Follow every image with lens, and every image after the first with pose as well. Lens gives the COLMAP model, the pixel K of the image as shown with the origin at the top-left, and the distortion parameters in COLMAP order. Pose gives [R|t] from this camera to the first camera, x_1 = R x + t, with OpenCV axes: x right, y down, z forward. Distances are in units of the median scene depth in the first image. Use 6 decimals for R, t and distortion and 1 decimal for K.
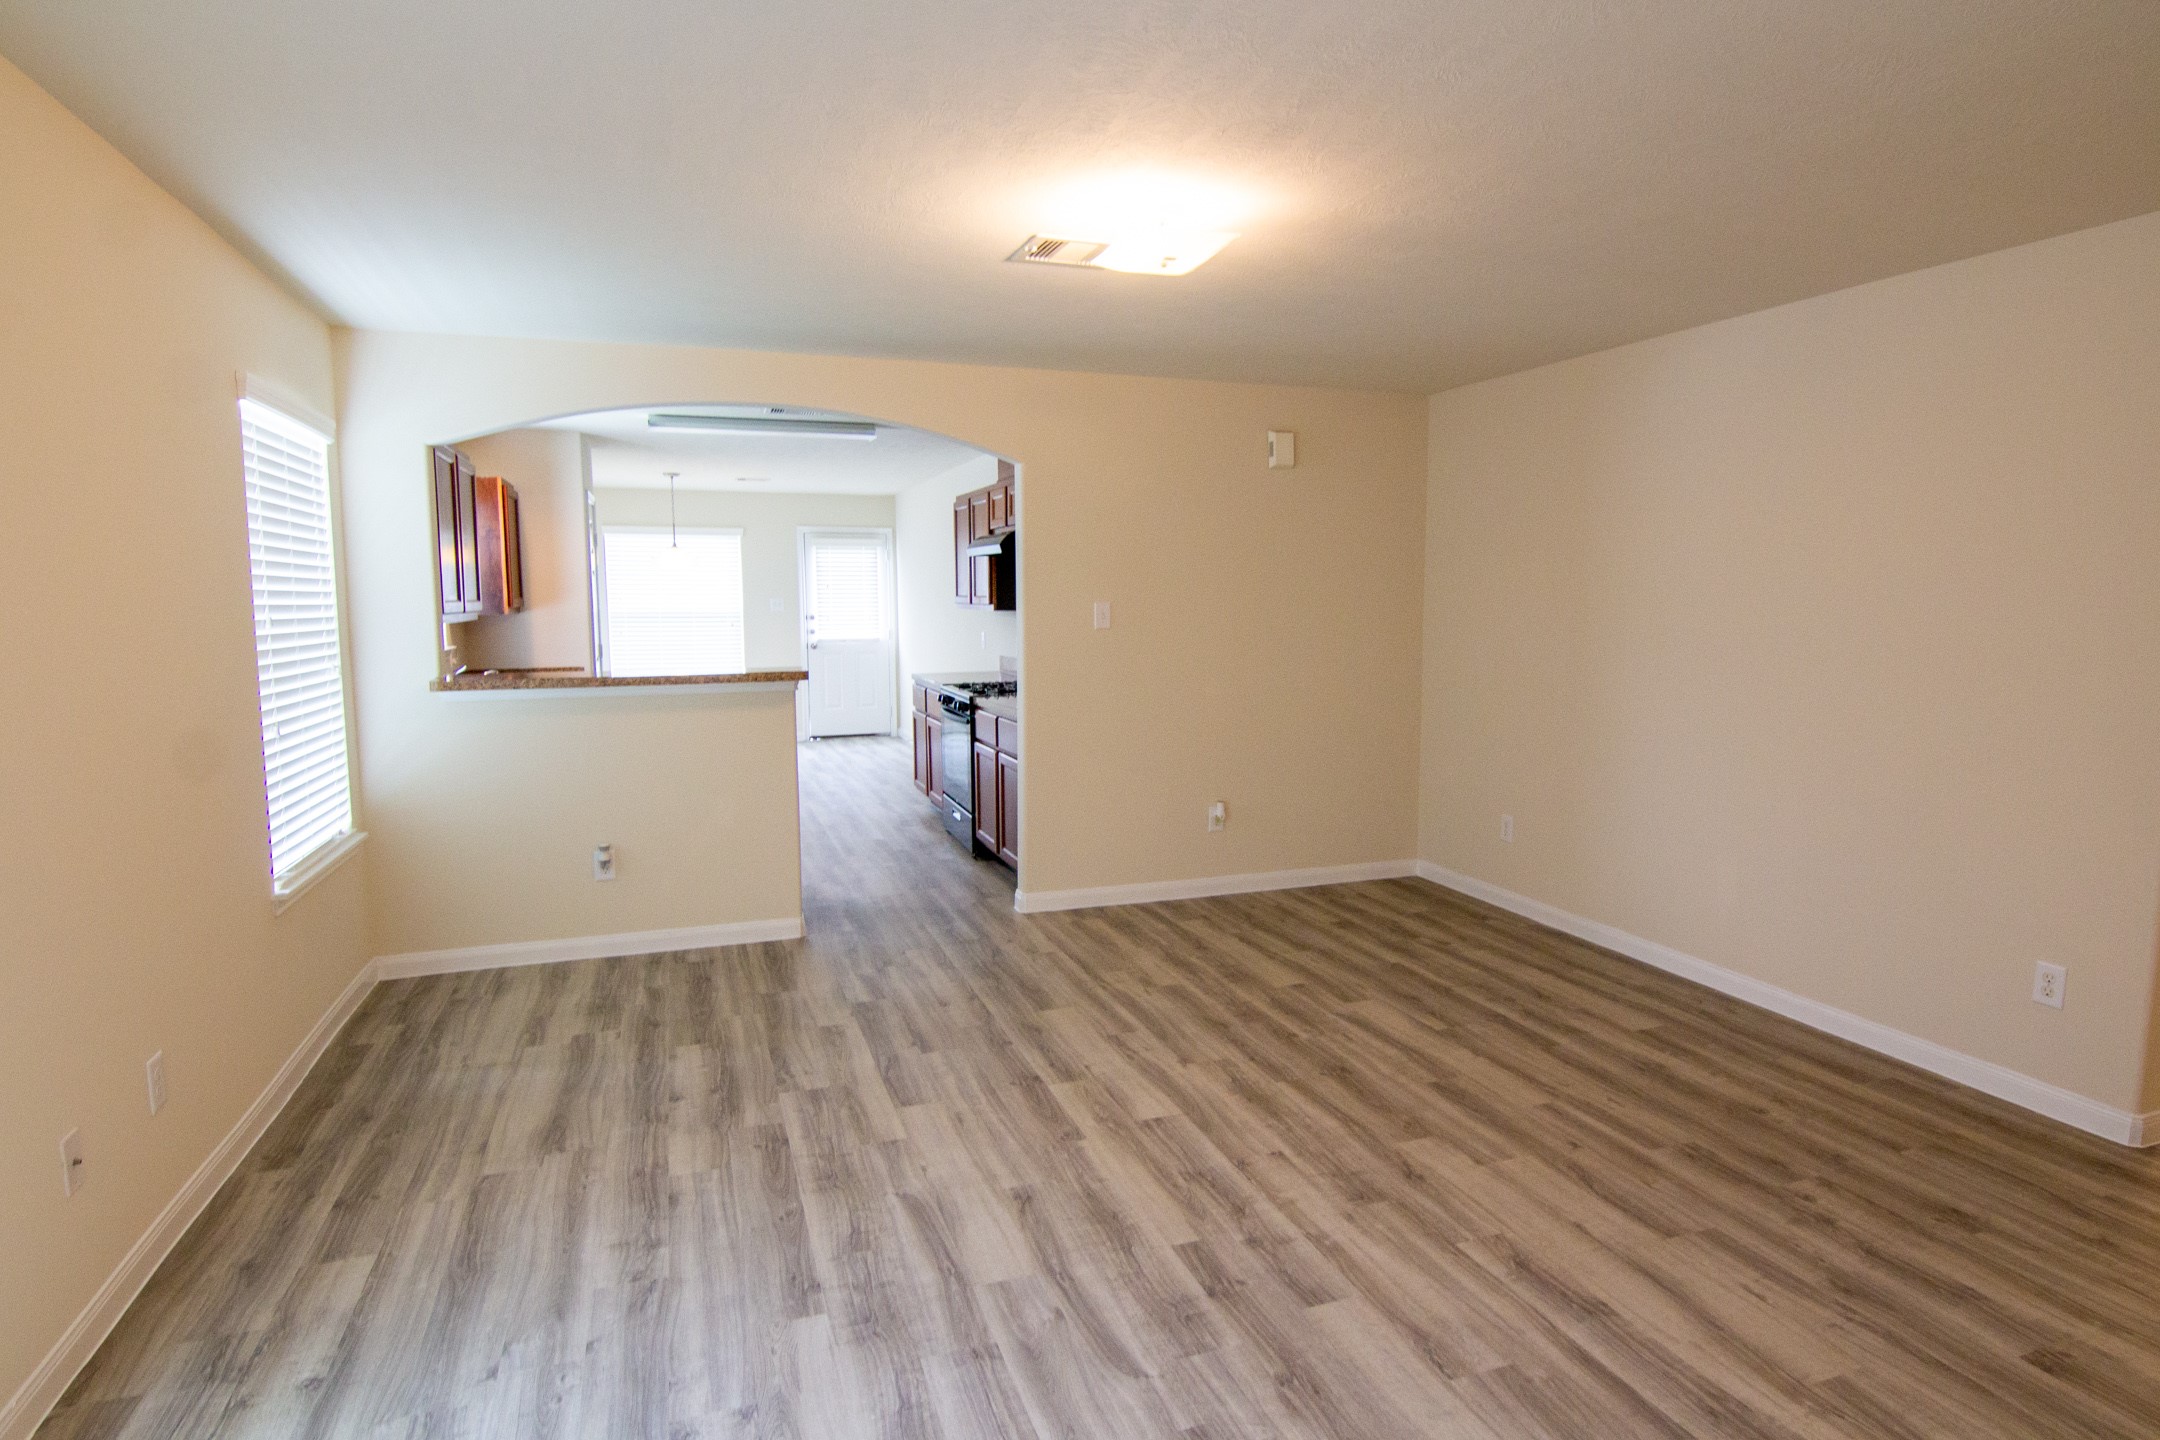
lens RADIAL K [[1126.3, 0, 1077.9], [0, 1126.3, 708.6], [0, 0, 1]] dist [-0.005873, -0.010348]
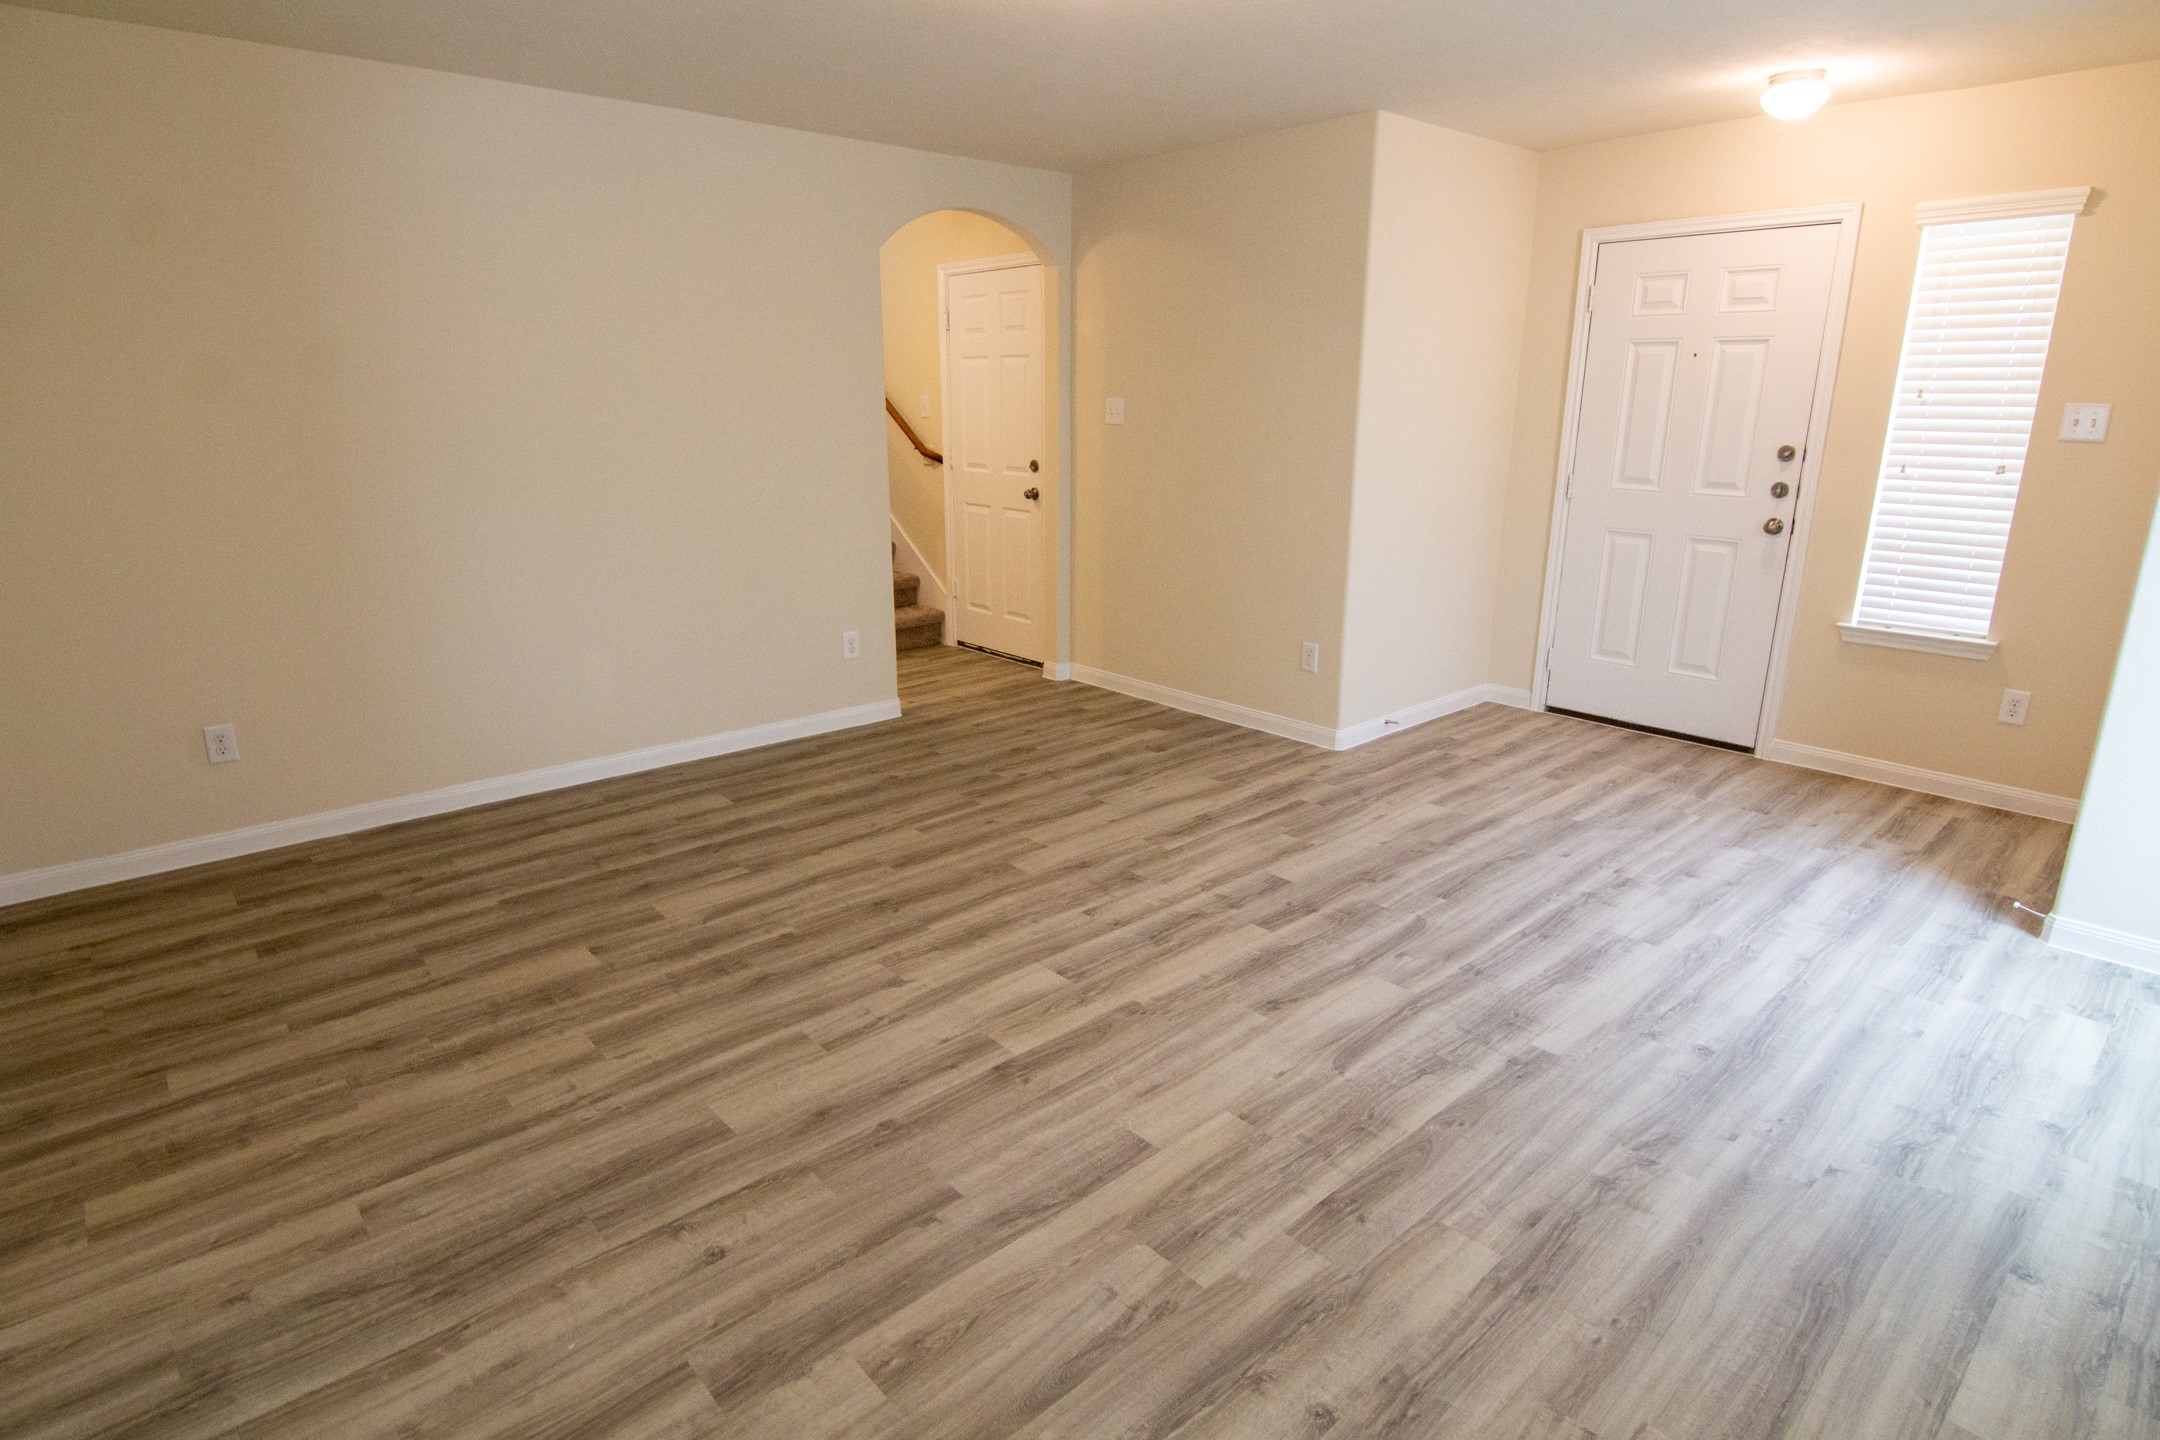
lens RADIAL K [[1126.3, 0, 1081.3], [0, 1126.3, 723.3], [0, 0, 1]] dist [-0.005873, -0.010348]
pose [[-0.371414, -0.257716, 0.891983, -0.746239], [0.094268, 0.945273, 0.312366, -0.123635], [-0.923669, 0.200102, -0.326793, 1.308343]]
